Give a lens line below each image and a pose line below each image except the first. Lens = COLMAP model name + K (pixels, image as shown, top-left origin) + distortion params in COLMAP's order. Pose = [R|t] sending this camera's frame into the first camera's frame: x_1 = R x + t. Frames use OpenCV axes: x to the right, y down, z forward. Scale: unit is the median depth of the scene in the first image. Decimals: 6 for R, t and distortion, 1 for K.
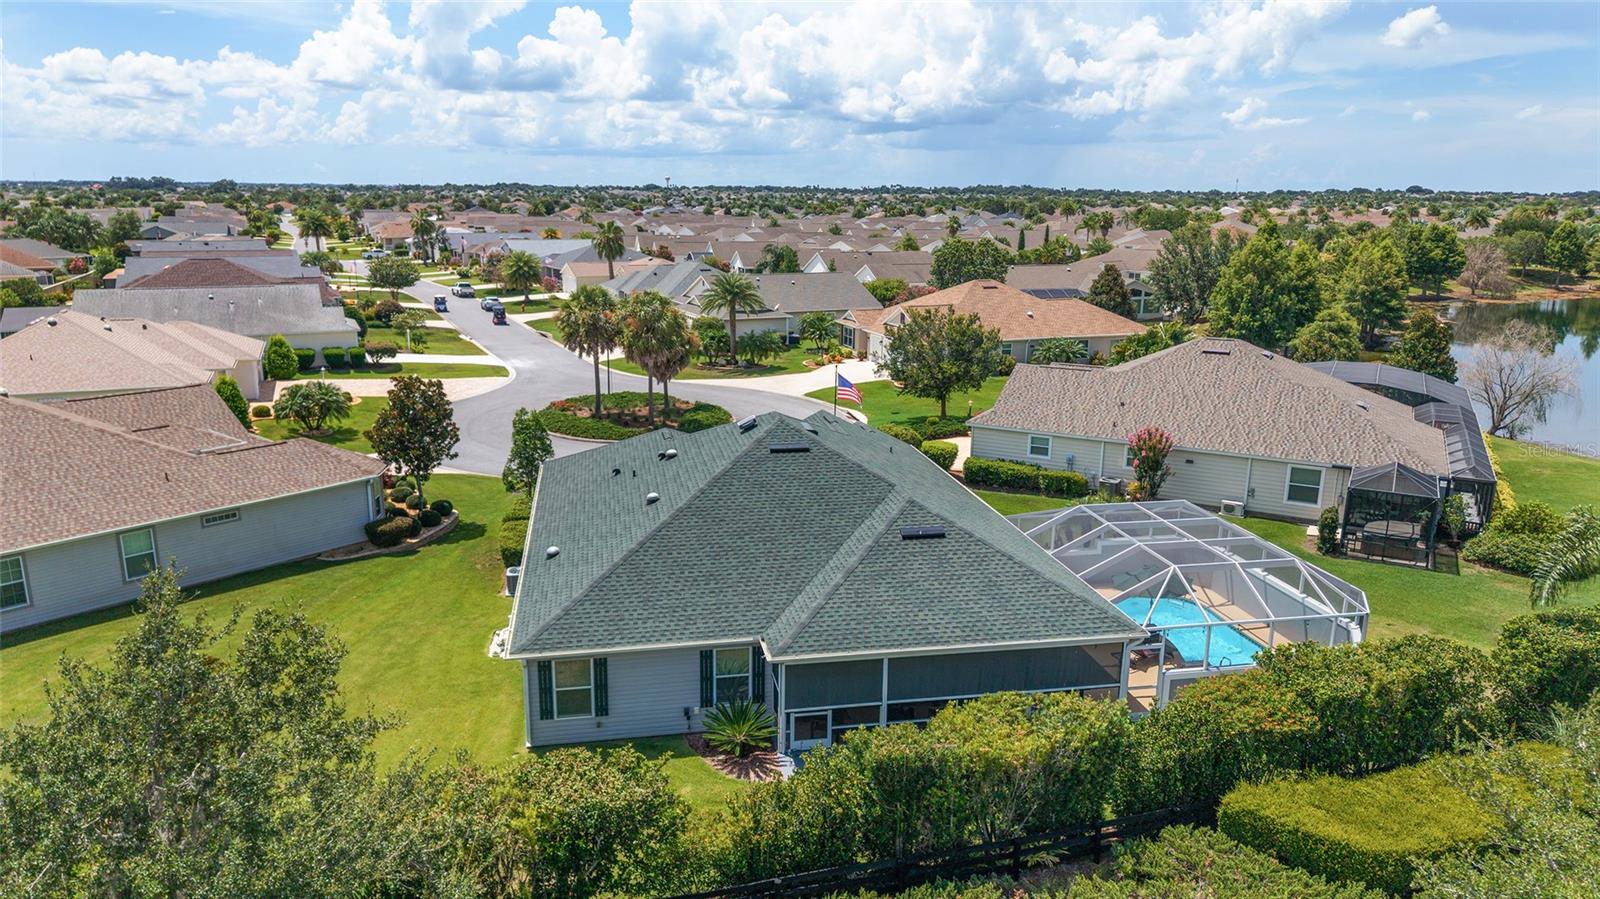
lens RADIAL K [[1076.3, 0, 801.2], [0, 1076.3, 441.0], [0, 0, 1]] dist [0.020089, -0.023953]
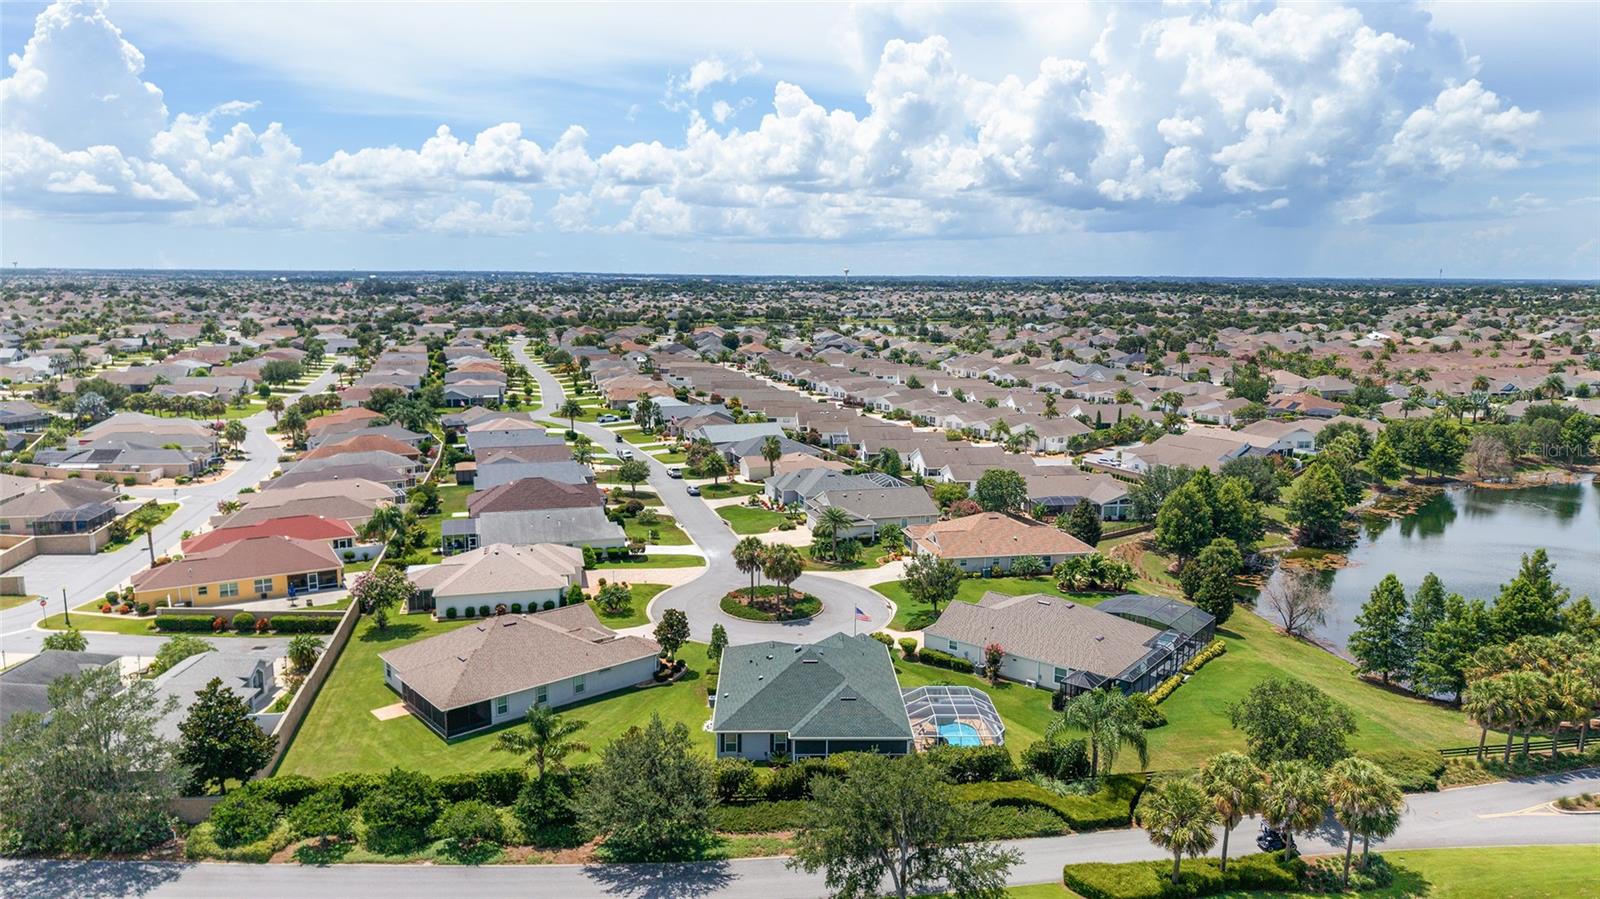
lens RADIAL K [[1076.3, 0, 795.8], [0, 1076.3, 459.8], [0, 0, 1]] dist [0.020089, -0.023953]
pose [[0.985543, 0.024725, -0.167612, 0.202234], [-0.033919, 0.998060, -0.052217, -0.184285], [0.165996, 0.057148, 0.984469, -0.888148]]
